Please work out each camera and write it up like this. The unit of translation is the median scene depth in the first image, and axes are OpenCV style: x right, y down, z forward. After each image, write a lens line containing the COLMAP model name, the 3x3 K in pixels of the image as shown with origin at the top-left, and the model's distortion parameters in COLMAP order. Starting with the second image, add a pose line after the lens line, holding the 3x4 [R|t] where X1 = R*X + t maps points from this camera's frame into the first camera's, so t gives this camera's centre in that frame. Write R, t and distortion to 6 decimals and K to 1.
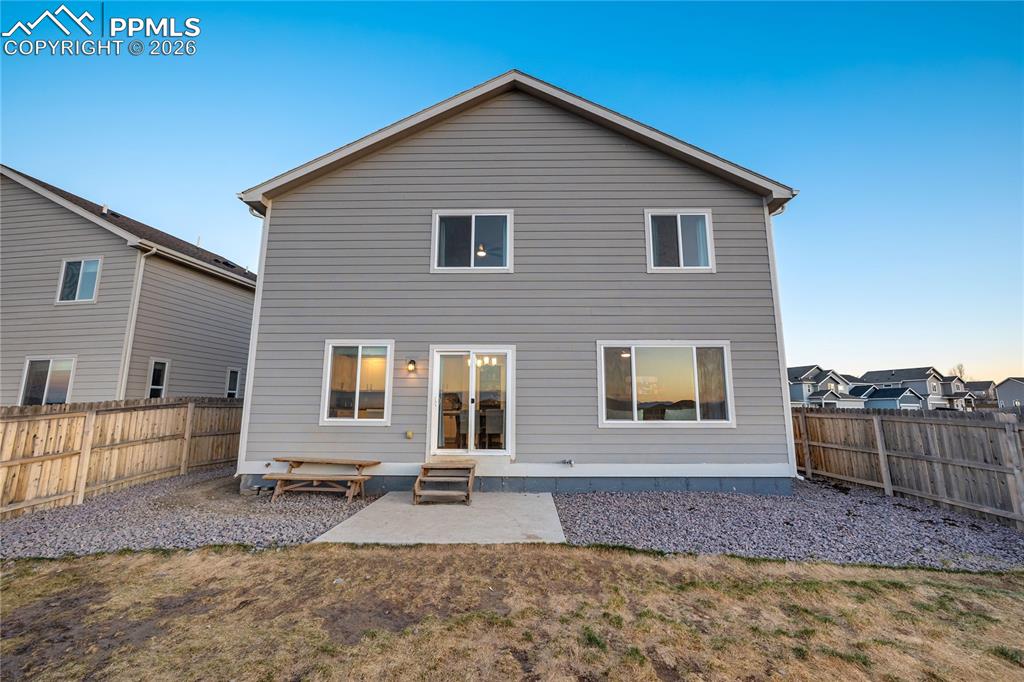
lens RADIAL K [[434.9, 0, 527.5], [0, 434.9, 341.8], [0, 0, 1]] dist [-0.026003, 0.020368]
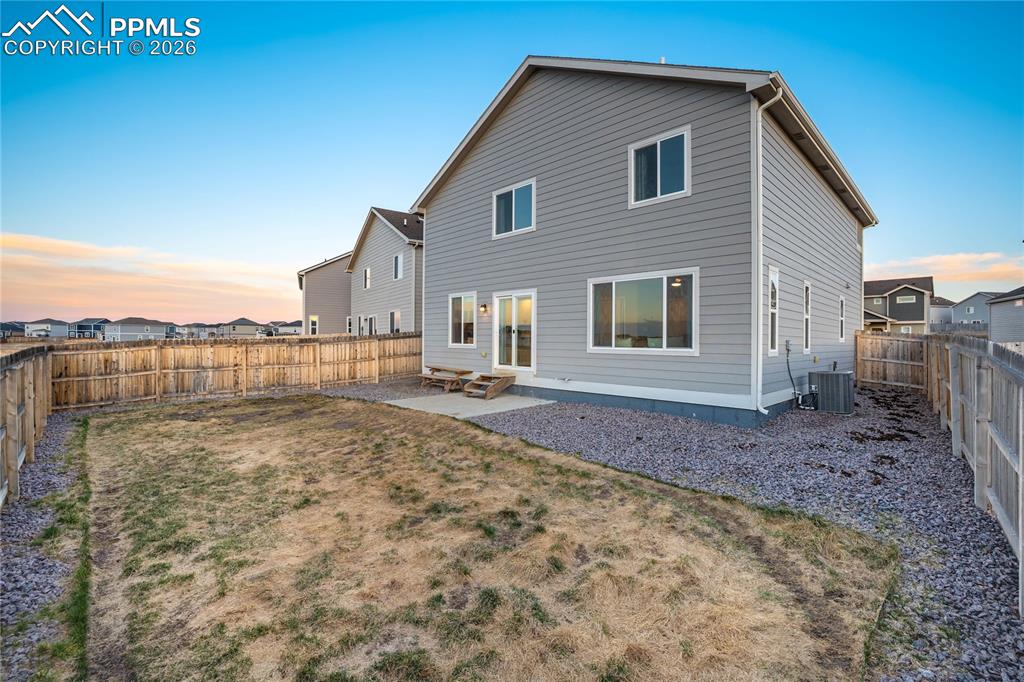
lens RADIAL K [[449.5, 0, 515.9], [0, 449.5, 339.8], [0, 0, 1]] dist [-0.047700, 0.000303]
pose [[0.708389, 0.002342, -0.705819, 0.874338], [0.111163, 0.987144, 0.114844, -0.001628], [0.697014, -0.159815, 0.699021, 0.002359]]
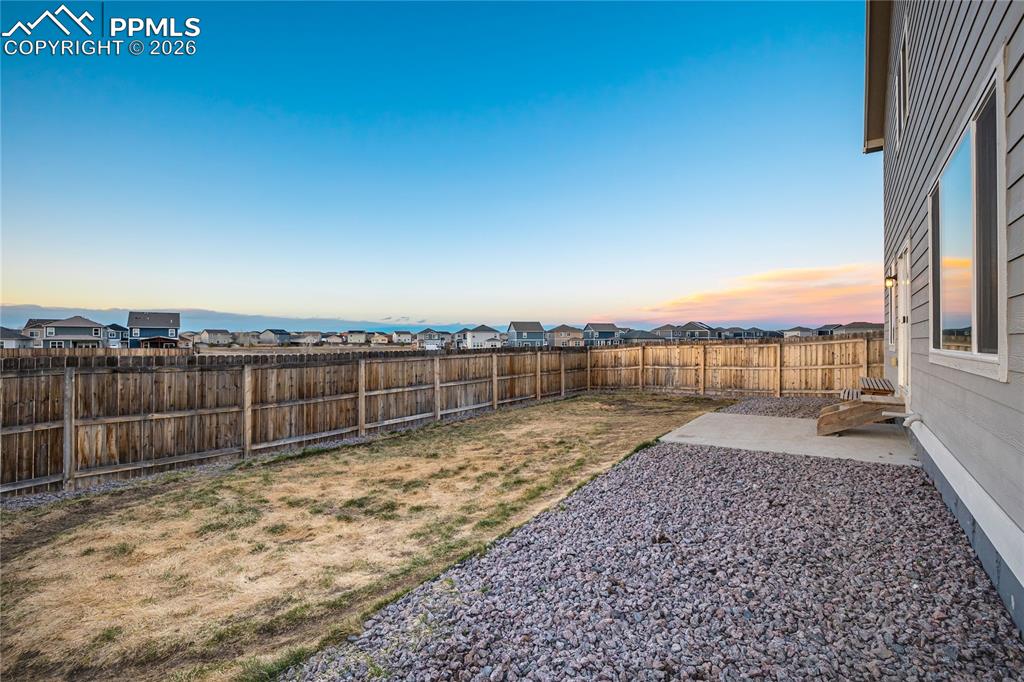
lens RADIAL K [[449.5, 0, 515.9], [0, 449.5, 339.8], [0, 0, 1]] dist [-0.047700, 0.000303]
pose [[-0.592788, -0.004753, -0.805344, 0.836360], [0.134522, 0.985350, -0.104833, 0.154990], [0.794044, -0.170480, -0.583464, 0.885609]]
